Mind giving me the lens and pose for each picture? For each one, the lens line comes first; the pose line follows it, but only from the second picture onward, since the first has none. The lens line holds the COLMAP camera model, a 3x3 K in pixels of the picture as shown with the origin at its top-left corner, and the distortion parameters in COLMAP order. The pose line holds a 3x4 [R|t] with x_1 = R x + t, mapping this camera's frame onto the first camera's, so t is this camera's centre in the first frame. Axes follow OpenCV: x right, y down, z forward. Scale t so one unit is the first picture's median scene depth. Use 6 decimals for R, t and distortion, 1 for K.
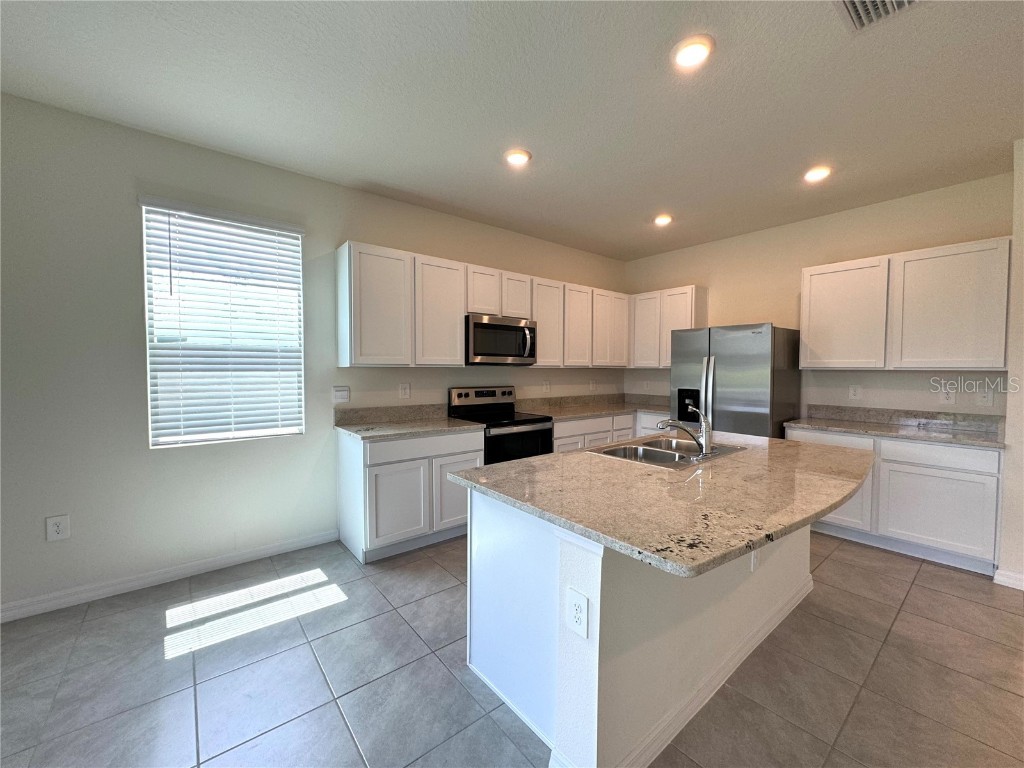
lens RADIAL K [[411.2, 0, 509.8], [0, 411.2, 380.9], [0, 0, 1]] dist [-0.001144, 0.000588]
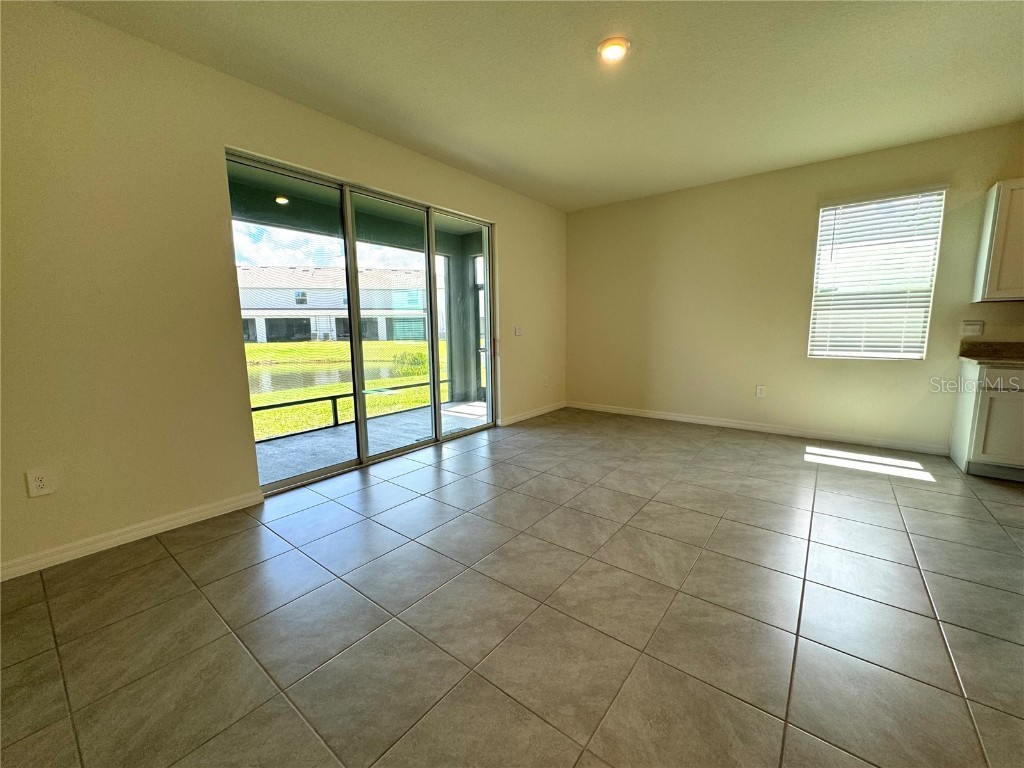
lens RADIAL K [[411.2, 0, 513.3], [0, 411.2, 384.2], [0, 0, 1]] dist [-0.001144, 0.000588]
pose [[0.231776, 0.131455, -0.963846, 0.437568], [-0.020989, 0.991272, 0.130148, 0.072695], [0.972543, -0.009935, 0.232512, -0.512855]]
